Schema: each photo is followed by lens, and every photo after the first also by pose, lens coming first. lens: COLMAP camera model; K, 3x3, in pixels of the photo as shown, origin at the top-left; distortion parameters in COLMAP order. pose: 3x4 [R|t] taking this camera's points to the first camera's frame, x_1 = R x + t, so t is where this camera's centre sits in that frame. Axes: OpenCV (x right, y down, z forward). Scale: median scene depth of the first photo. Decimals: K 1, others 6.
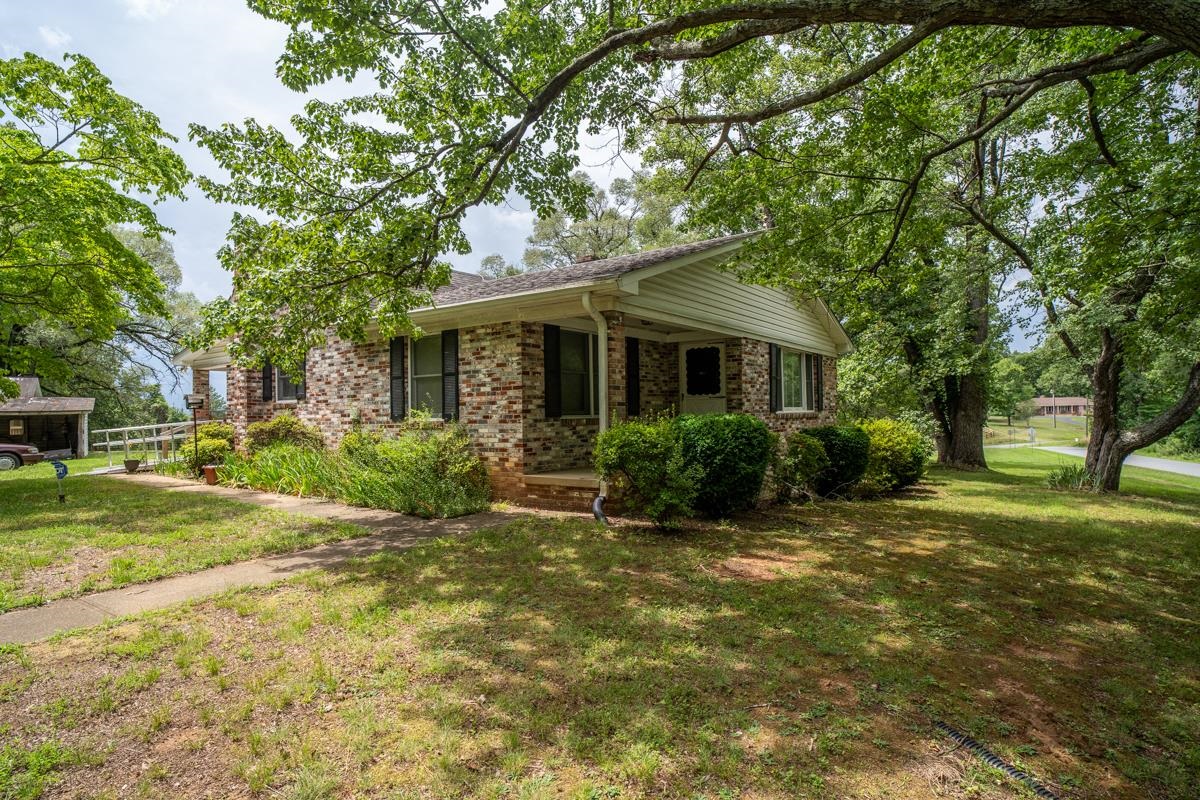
lens RADIAL K [[625.9, 0, 600.4], [0, 625.9, 409.0], [0, 0, 1]] dist [-0.059612, 0.027340]
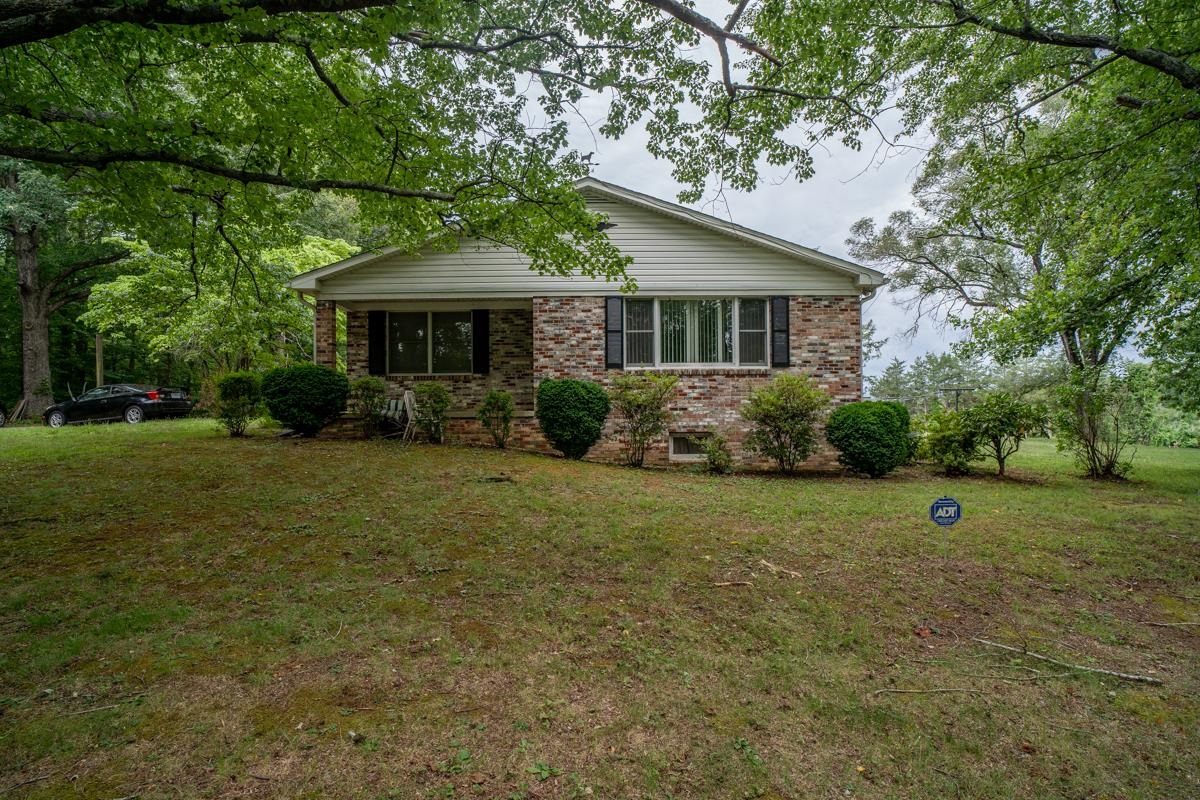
lens RADIAL K [[625.9, 0, 600.4], [0, 625.9, 409.0], [0, 0, 1]] dist [-0.059612, 0.027340]
pose [[0.617416, 0.011531, -0.786553, 1.314349], [0.003134, 0.999849, 0.017118, 0.067075], [0.786631, -0.013034, 0.617286, 0.495416]]
